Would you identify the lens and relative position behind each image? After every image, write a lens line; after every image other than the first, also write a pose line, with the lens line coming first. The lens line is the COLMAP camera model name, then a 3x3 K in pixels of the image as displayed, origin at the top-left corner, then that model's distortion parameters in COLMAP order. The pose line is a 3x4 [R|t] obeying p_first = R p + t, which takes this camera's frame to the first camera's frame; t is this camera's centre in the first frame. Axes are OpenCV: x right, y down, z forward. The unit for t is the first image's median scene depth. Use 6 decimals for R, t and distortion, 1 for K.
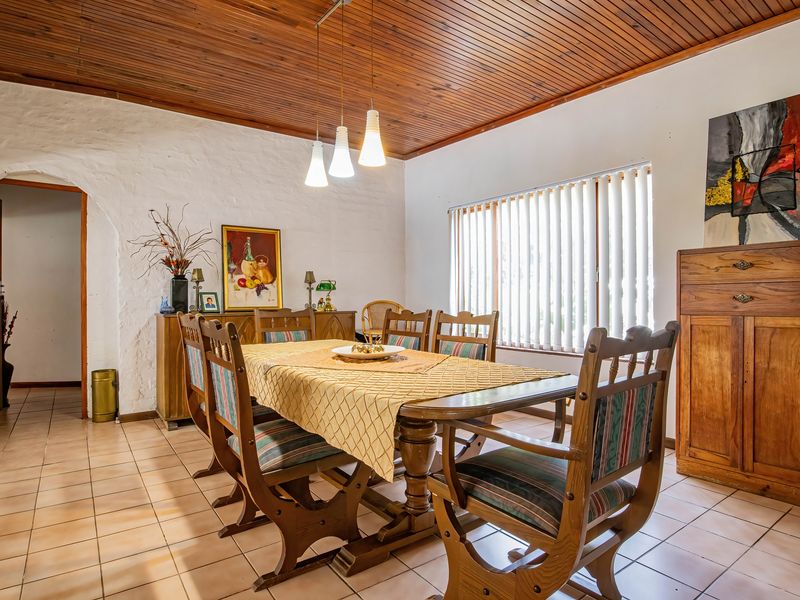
lens RADIAL K [[457.0, 0, 398.4], [0, 457.0, 299.7], [0, 0, 1]] dist [-0.033663, 0.007945]
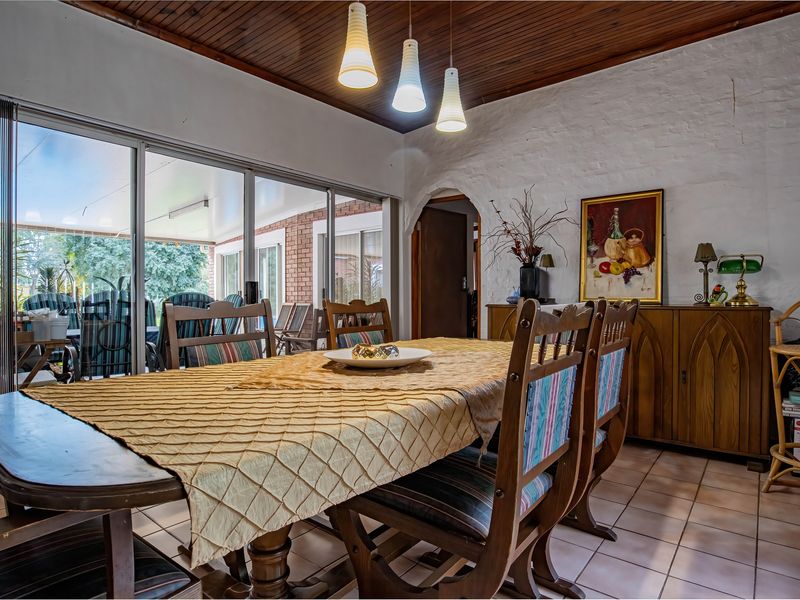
lens RADIAL K [[457.0, 0, 398.8], [0, 457.0, 300.5], [0, 0, 1]] dist [-0.033663, 0.007945]
pose [[0.258572, 0.007991, -0.965959, 0.320892], [-0.002487, 0.999968, 0.007607, 0.014541], [0.965989, 0.000435, 0.258584, 0.449310]]
